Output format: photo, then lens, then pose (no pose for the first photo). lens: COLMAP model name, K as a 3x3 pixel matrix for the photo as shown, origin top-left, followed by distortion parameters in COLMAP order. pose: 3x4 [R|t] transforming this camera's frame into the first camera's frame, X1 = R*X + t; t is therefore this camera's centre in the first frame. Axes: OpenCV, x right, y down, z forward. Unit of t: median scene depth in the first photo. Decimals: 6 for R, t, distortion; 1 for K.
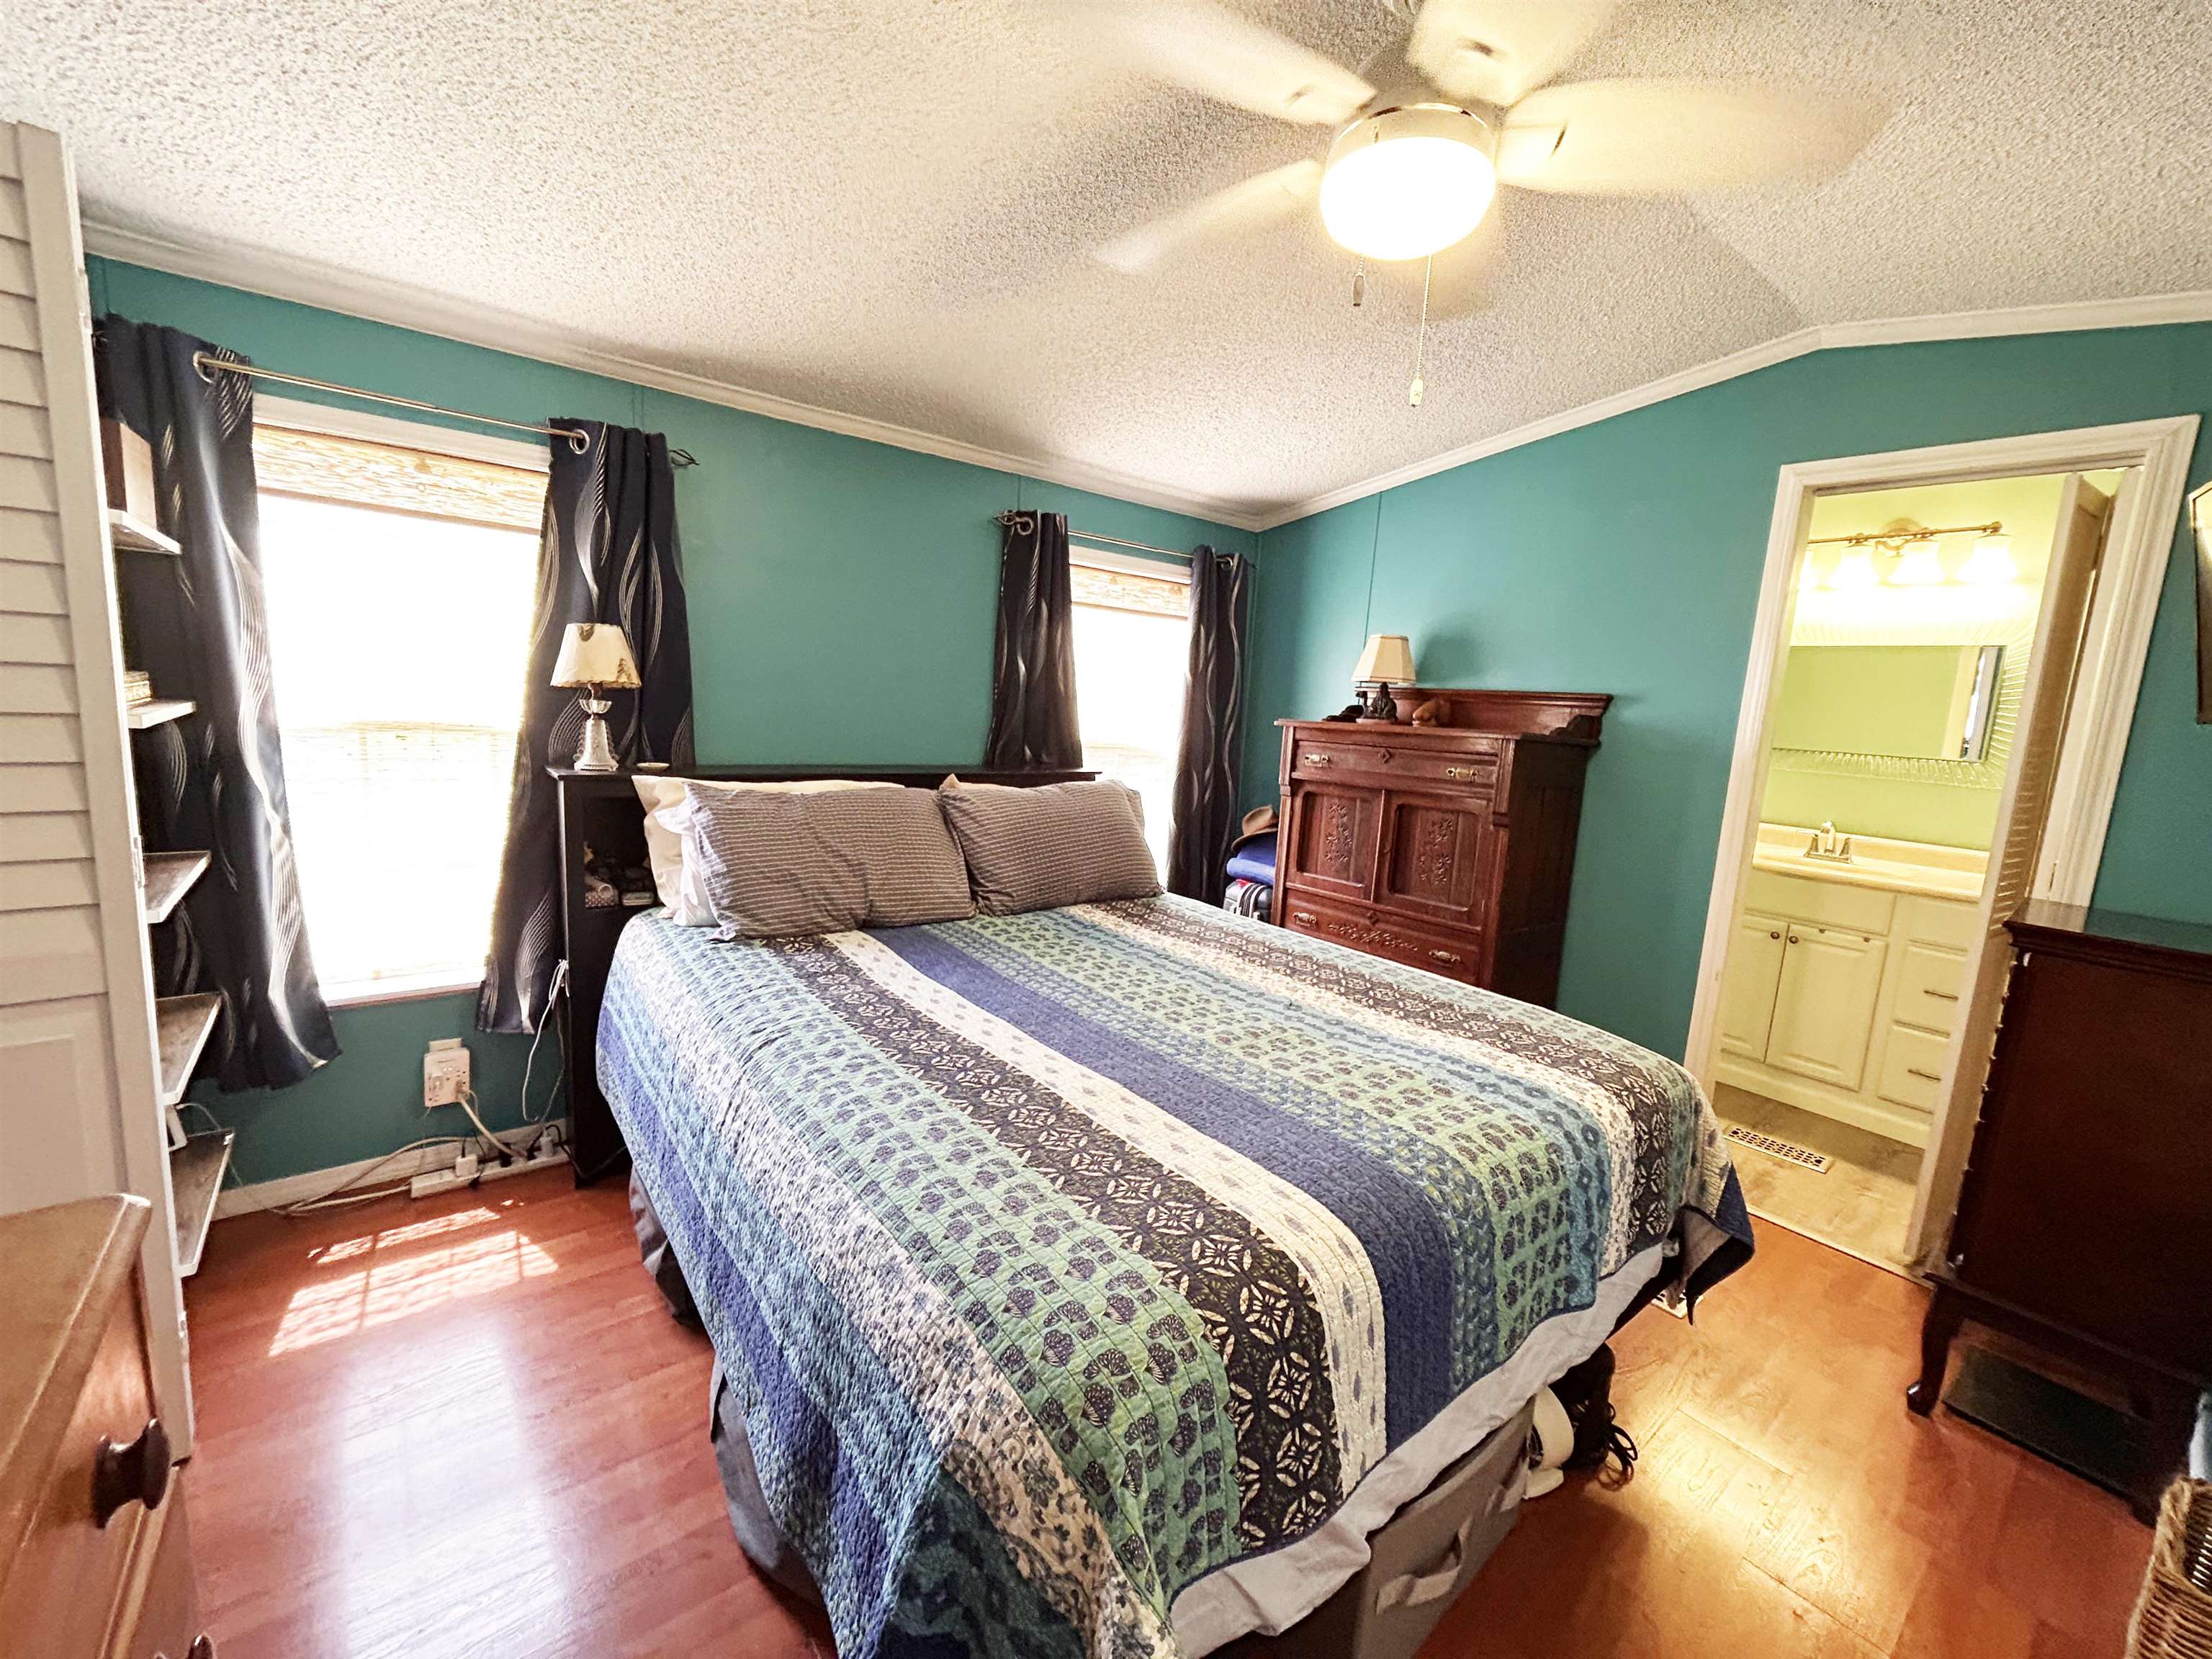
lens RADIAL K [[893.4, 0, 1118.3], [0, 893.4, 830.0], [0, 0, 1]] dist [-0.000492, 0.000212]
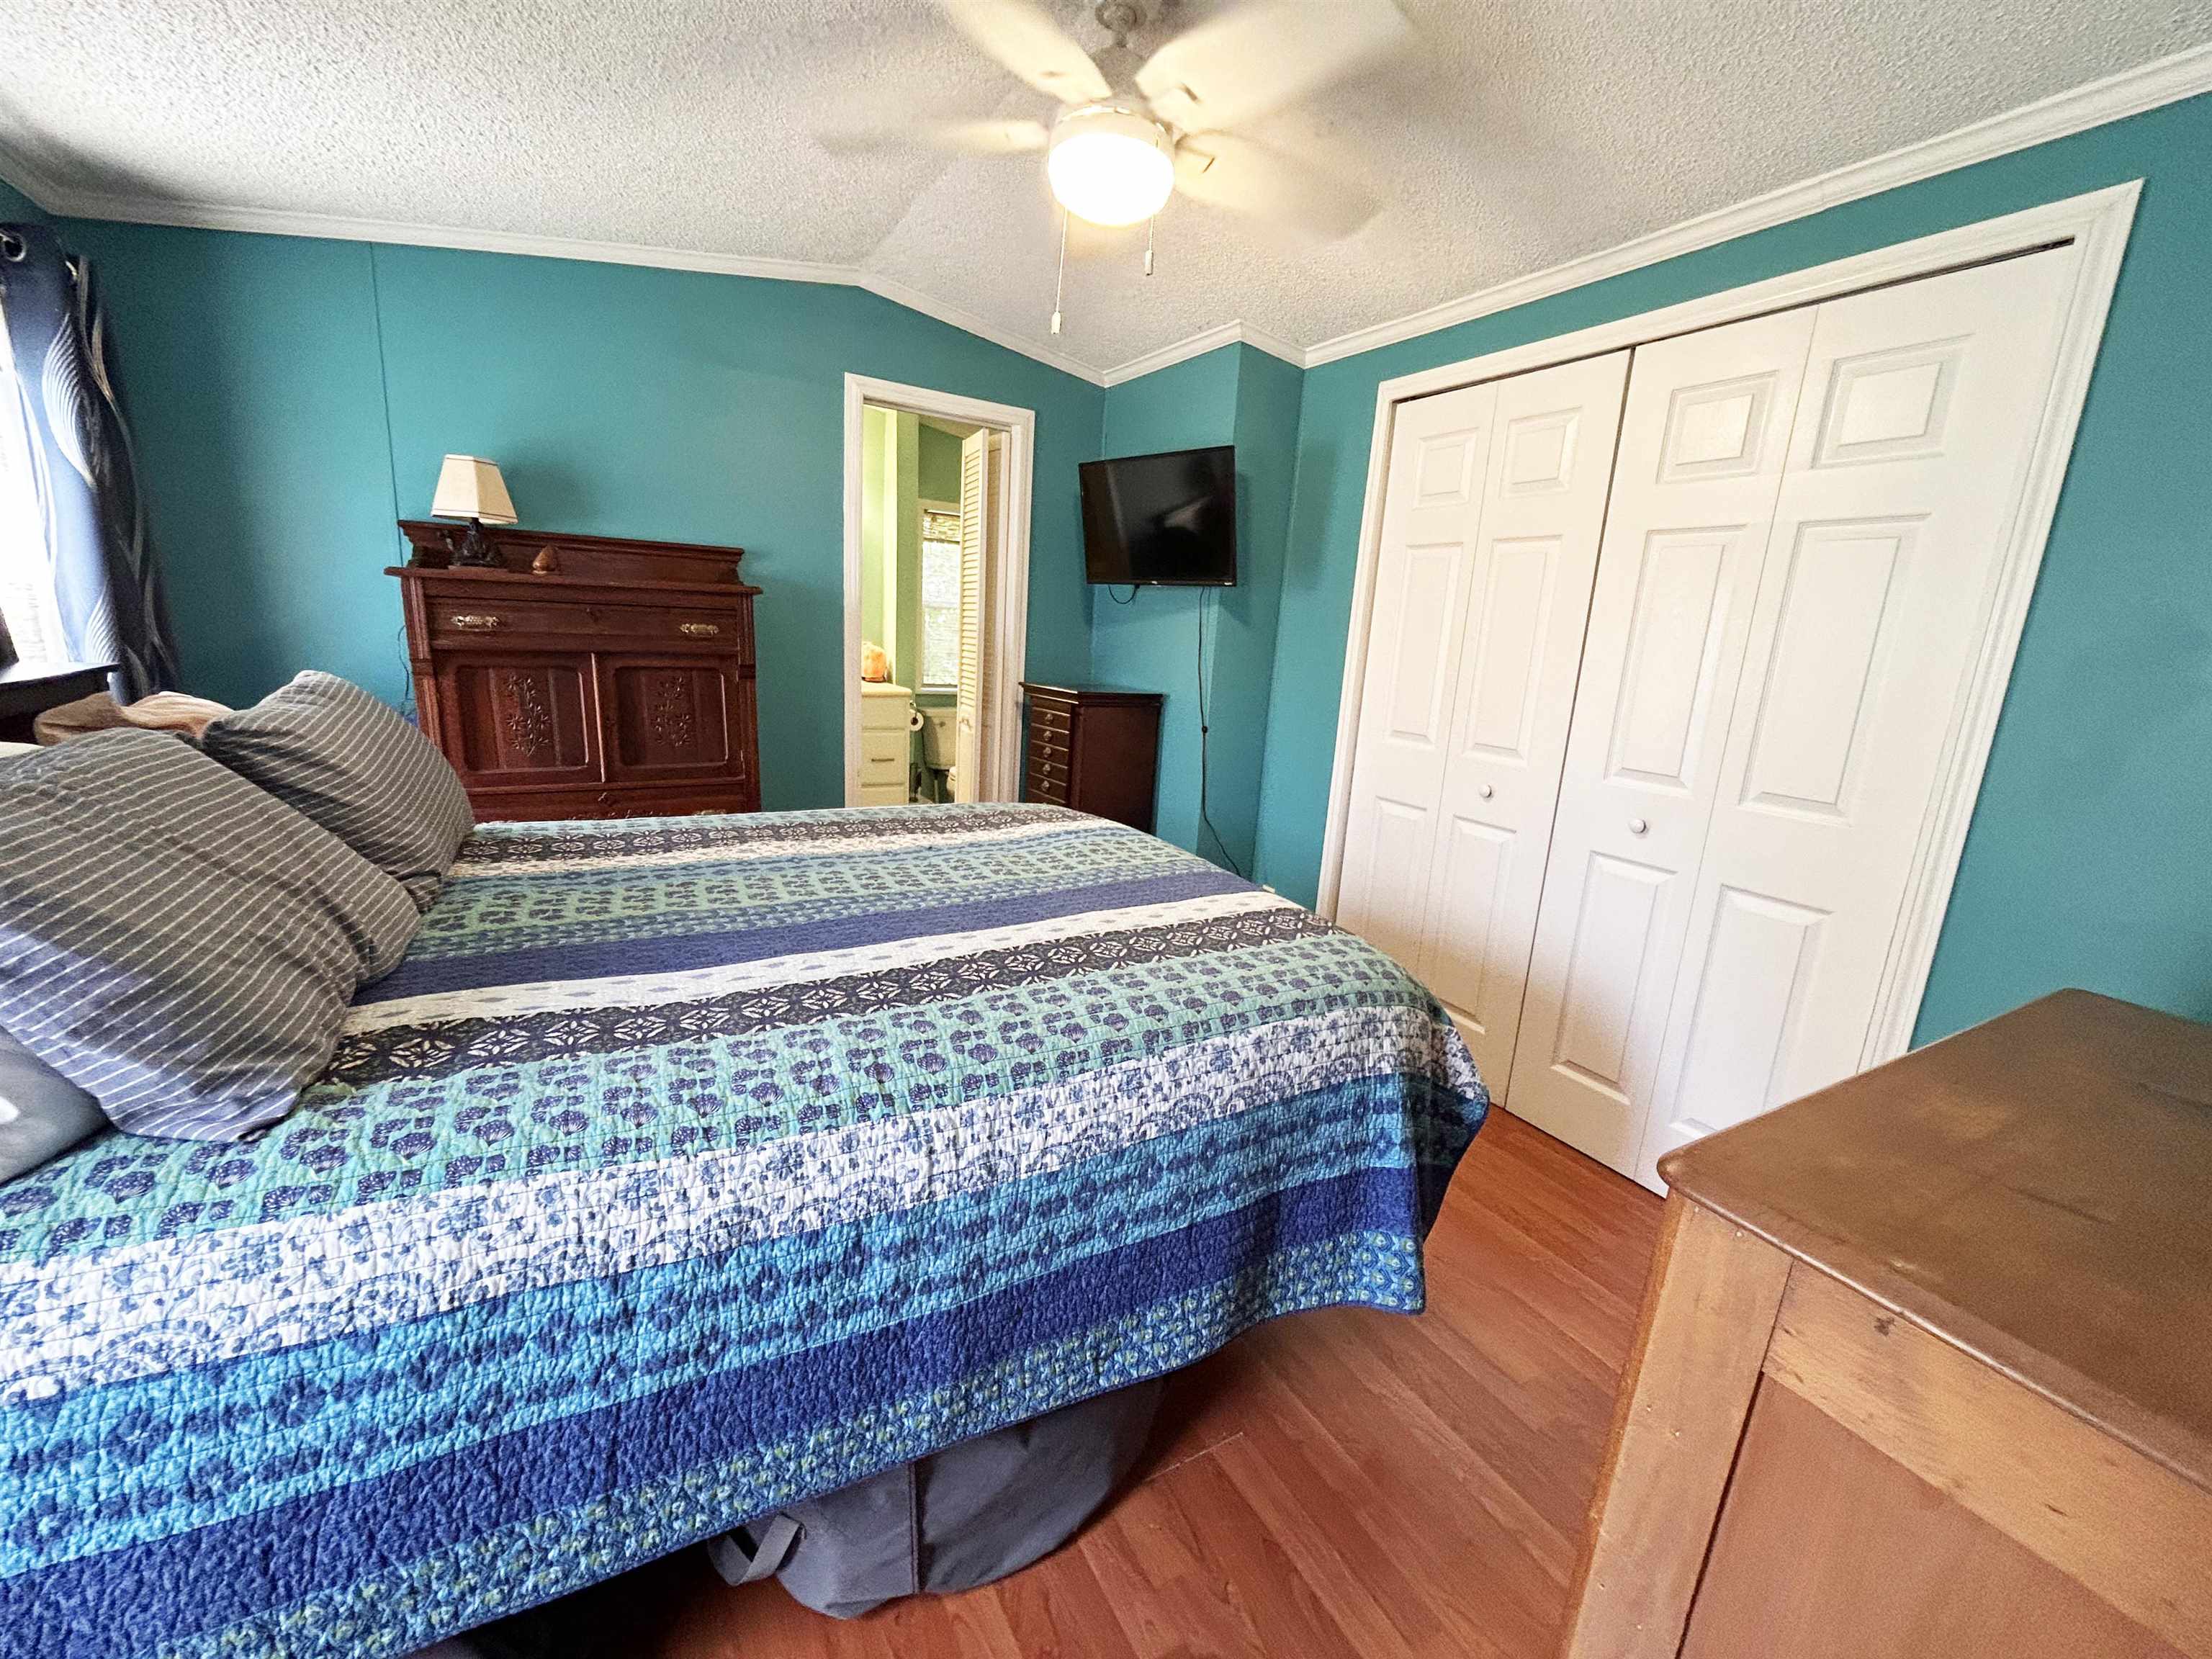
lens RADIAL K [[906.6, 0, 1096.9], [0, 906.6, 835.7], [0, 0, 1]] dist [-0.003465, 0.004117]
pose [[0.166435, -0.273522, 0.947357, -0.785838], [0.097406, 0.960619, 0.260238, -0.087541], [-0.981230, 0.048965, 0.186523, 0.544807]]
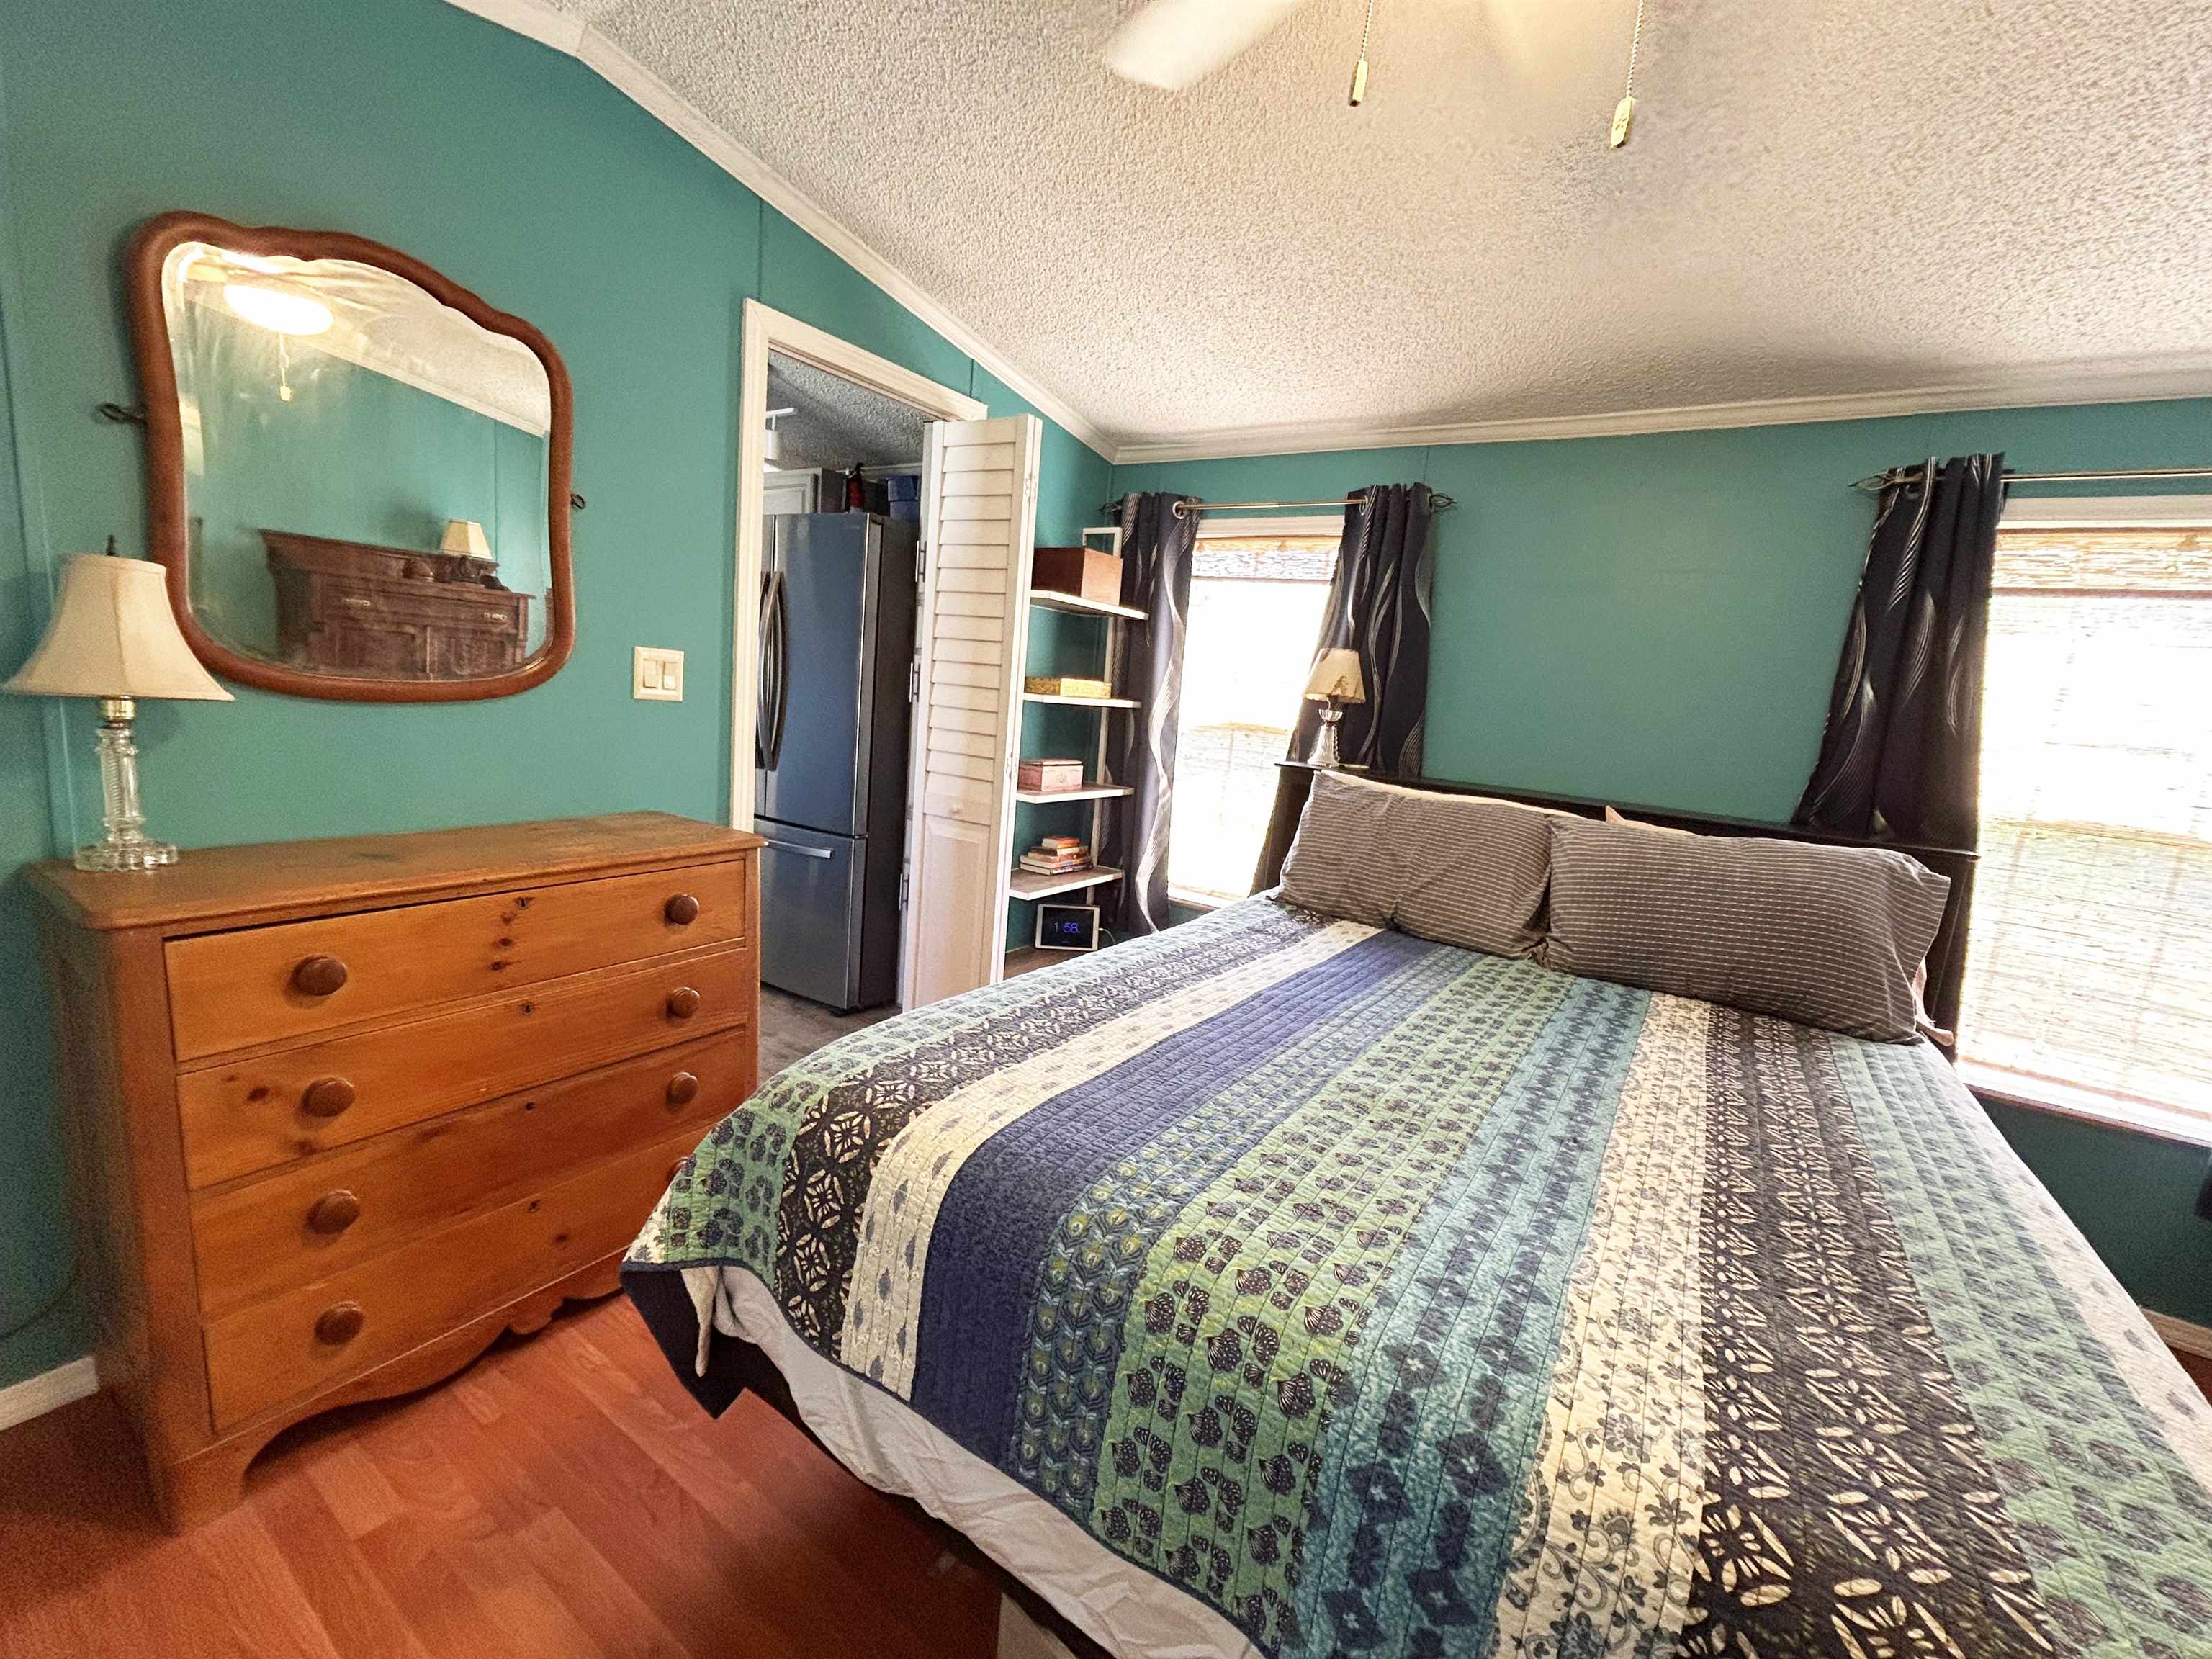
lens RADIAL K [[893.4, 0, 1118.3], [0, 893.4, 830.0], [0, 0, 1]] dist [-0.000492, 0.000212]
pose [[0.315806, 0.121402, -0.941025, 0.619496], [-0.212569, 0.975623, 0.054527, 0.014026], [0.924706, 0.182813, 0.333914, 0.418309]]
